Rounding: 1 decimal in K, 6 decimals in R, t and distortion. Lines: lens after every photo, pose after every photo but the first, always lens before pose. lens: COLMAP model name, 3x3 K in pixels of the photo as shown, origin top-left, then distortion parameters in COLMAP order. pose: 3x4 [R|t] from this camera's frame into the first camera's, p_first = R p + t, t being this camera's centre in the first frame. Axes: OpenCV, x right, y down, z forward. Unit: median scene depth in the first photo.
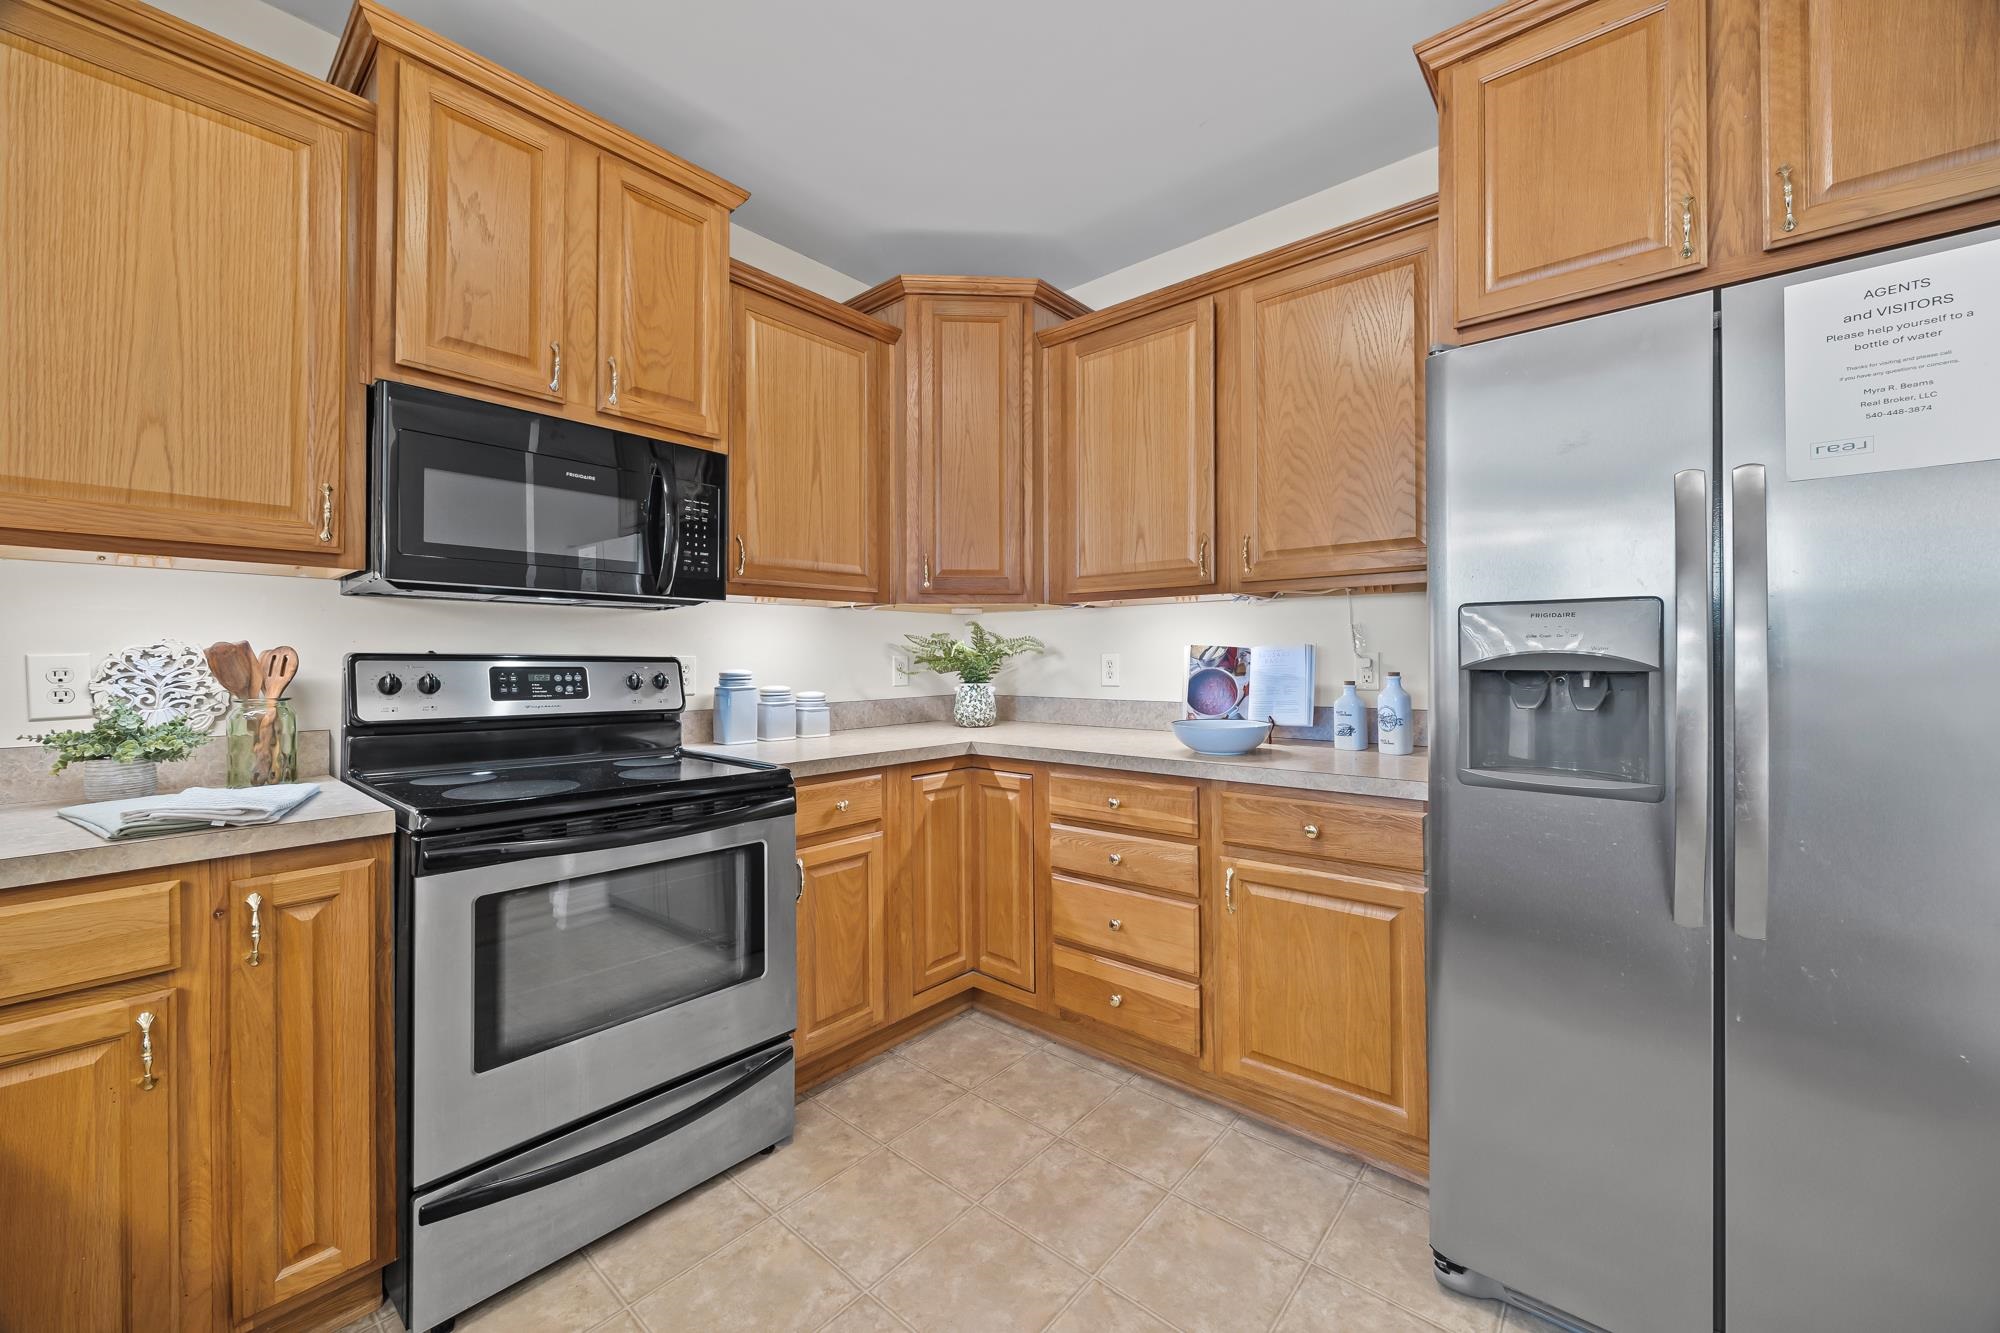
lens RADIAL K [[771.2, 0, 1021.0], [0, 771.2, 657.4], [0, 0, 1]] dist [-0.002934, 0.000453]
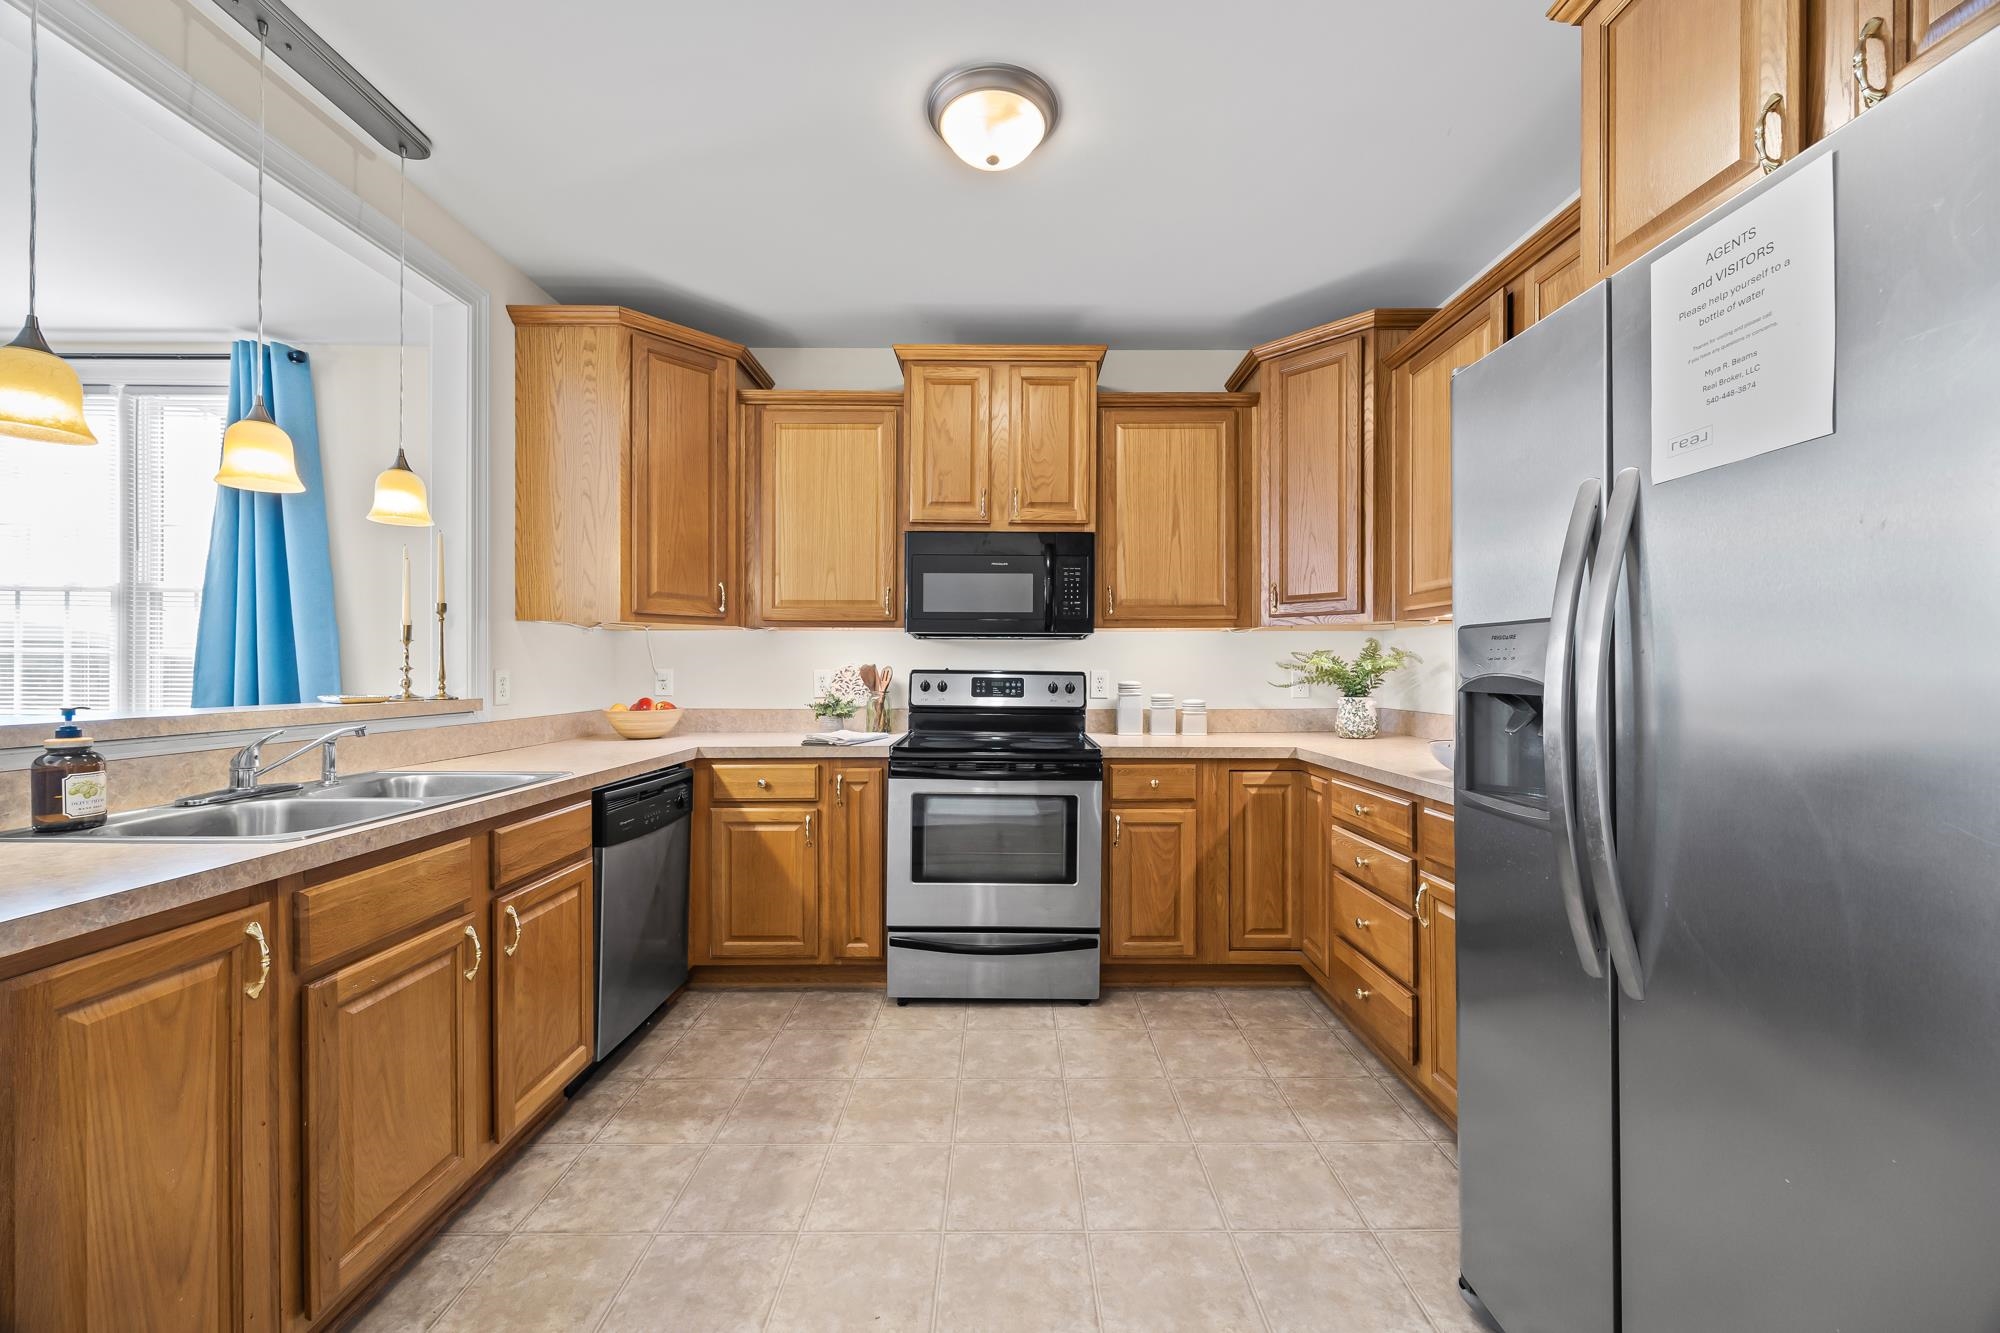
lens RADIAL K [[771.2, 0, 1008.5], [0, 771.2, 675.3], [0, 0, 1]] dist [-0.002934, 0.000453]
pose [[0.653475, 0.009105, -0.756893, 0.722710], [-0.001965, 0.999945, 0.010333, -0.010840], [0.756945, -0.005265, 0.653457, -0.083773]]
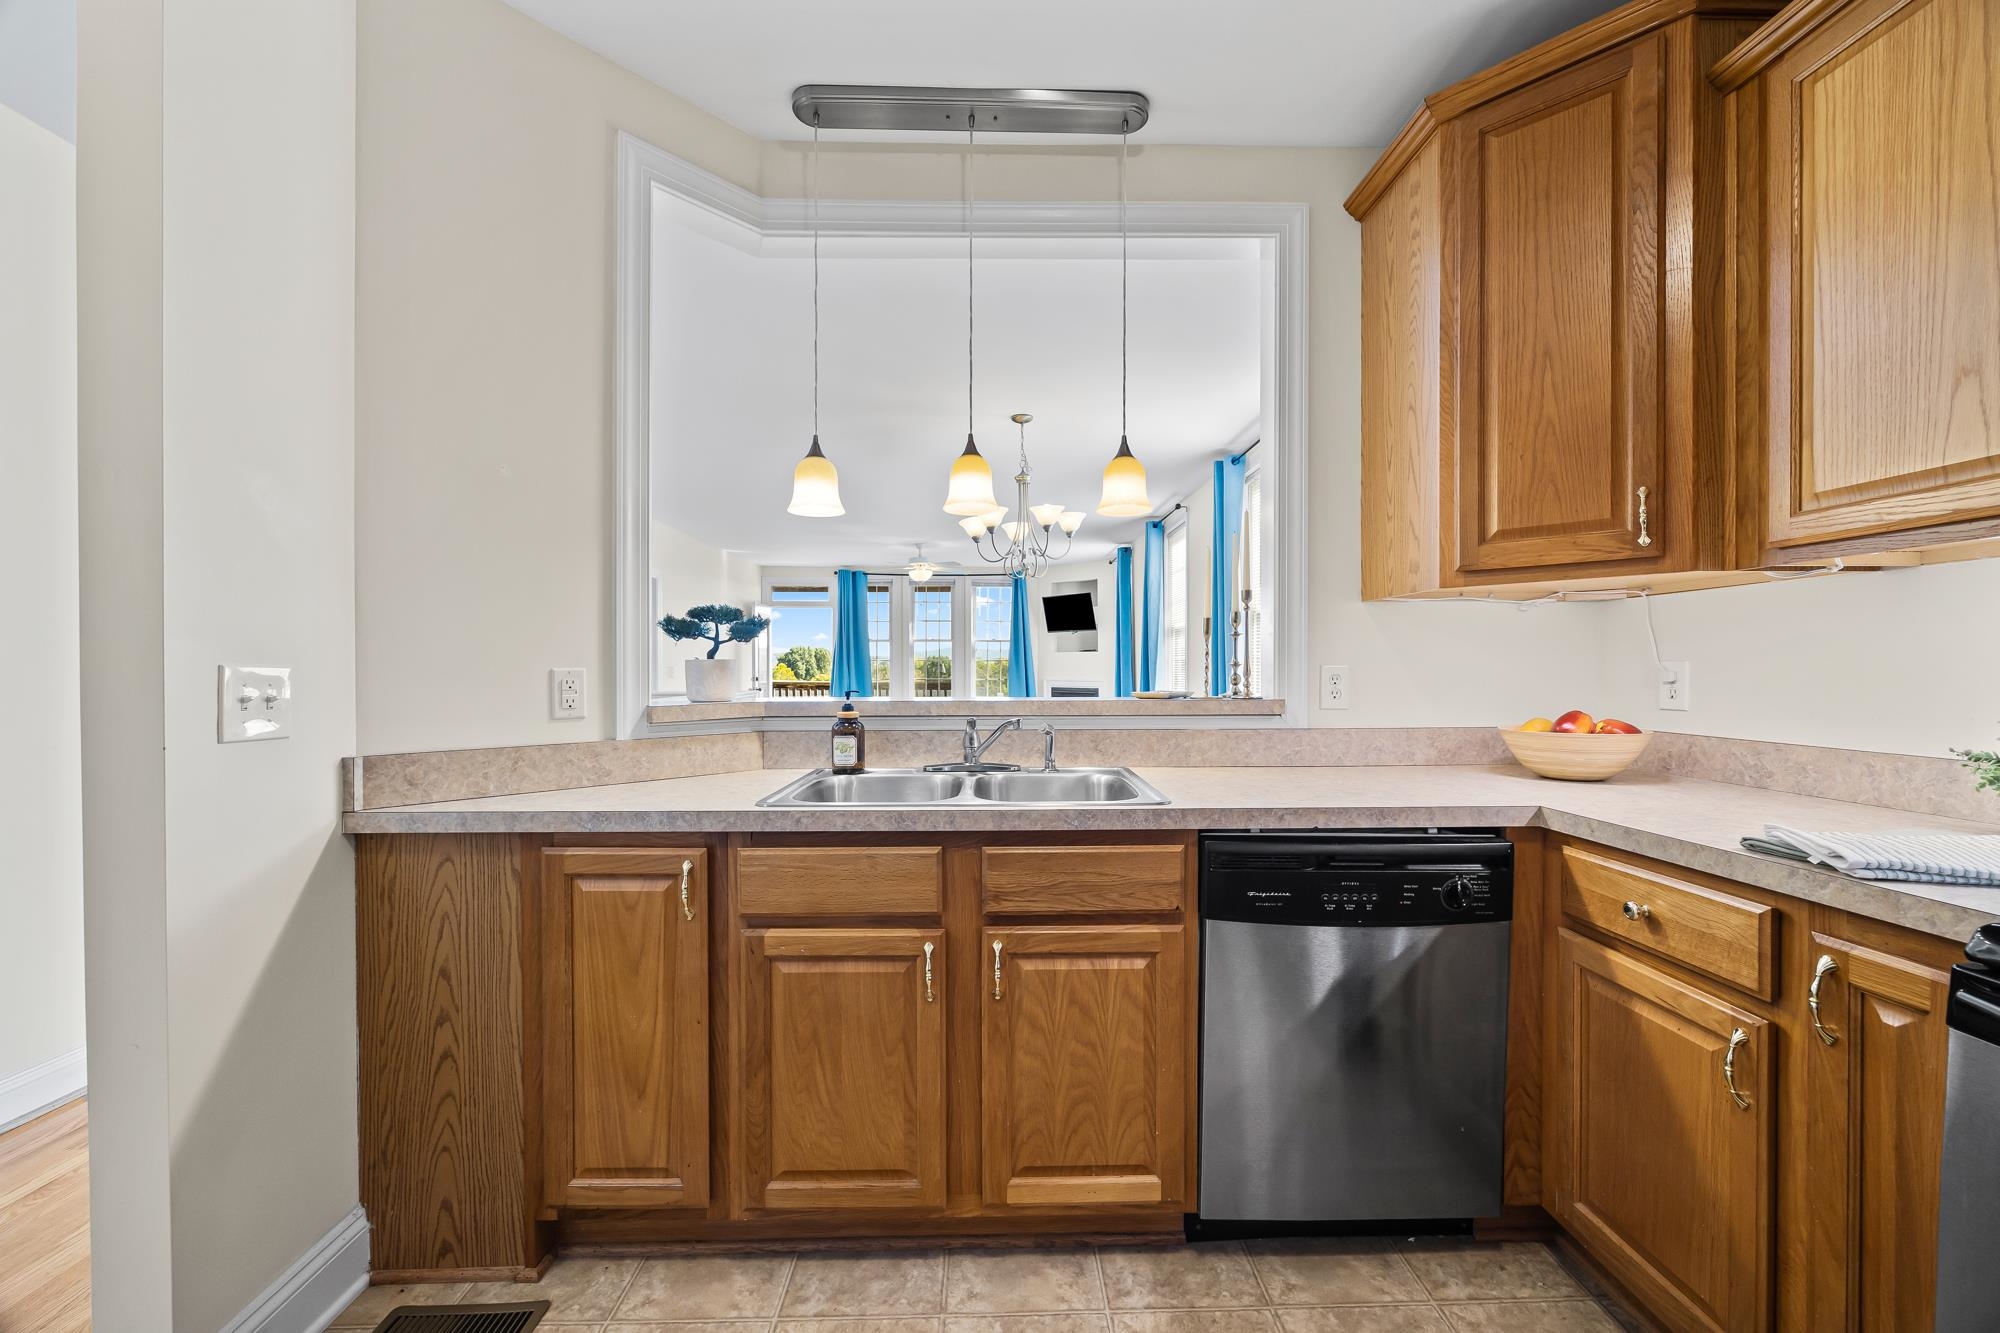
lens RADIAL K [[771.2, 0, 1019.6], [0, 771.2, 674.4], [0, 0, 1]] dist [-0.002934, 0.000453]
pose [[-0.747080, 0.008035, -0.664685, 0.121242], [0.005168, 0.999967, 0.006279, 0.000063], [0.664714, 0.001255, -0.747097, 0.696316]]
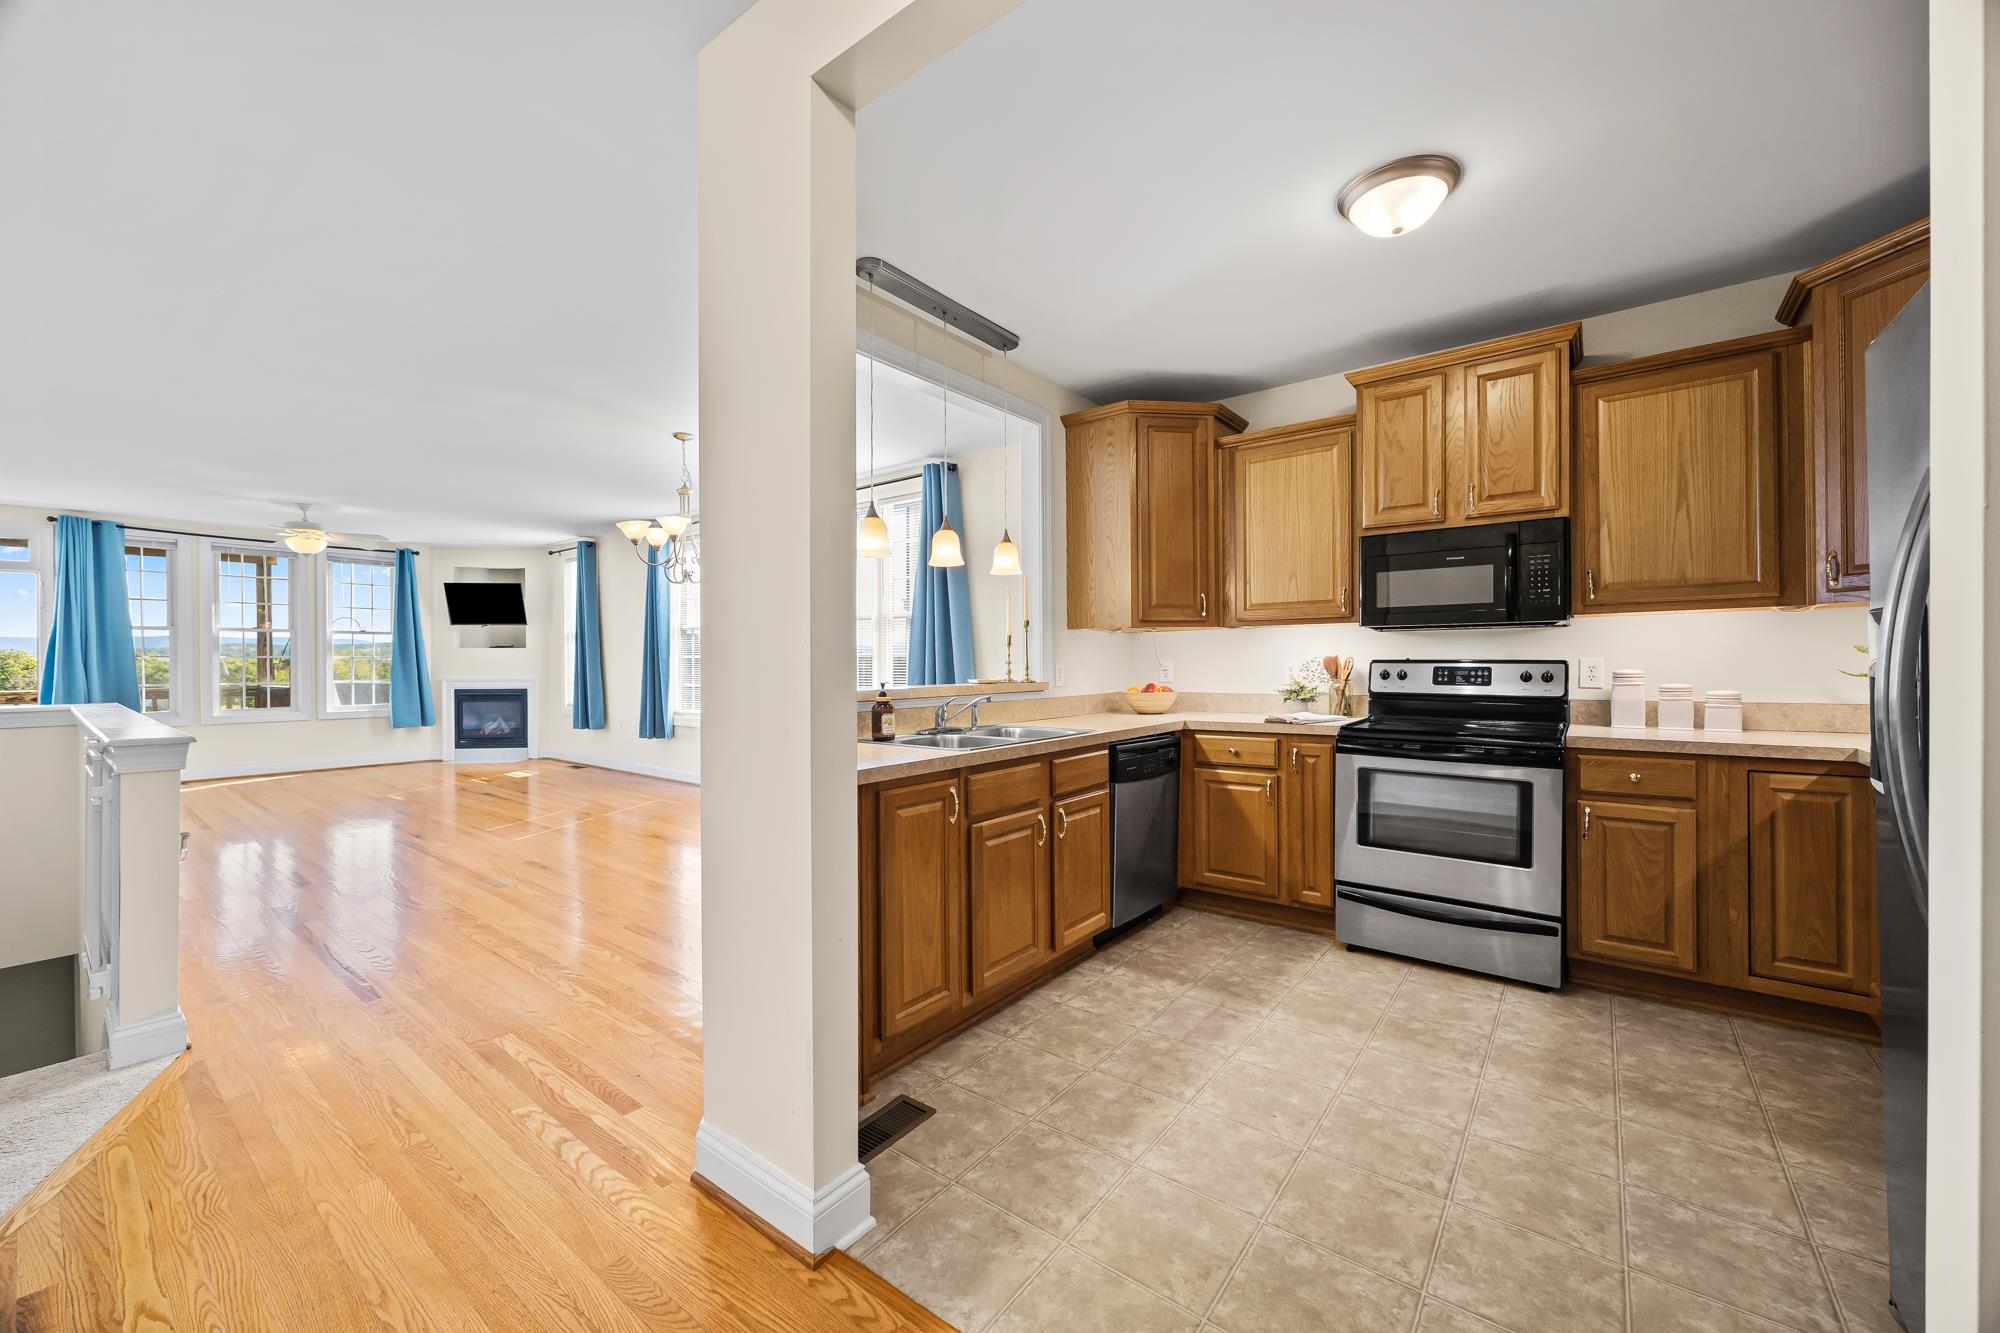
lens RADIAL K [[771.2, 0, 1008.3], [0, 771.2, 664.2], [0, 0, 1]] dist [-0.002934, 0.000453]
pose [[0.052748, 0.003989, -0.998600, 1.144852], [0.009782, 0.999942, 0.004511, -0.011550], [0.998560, -0.010006, 0.052706, -0.114198]]
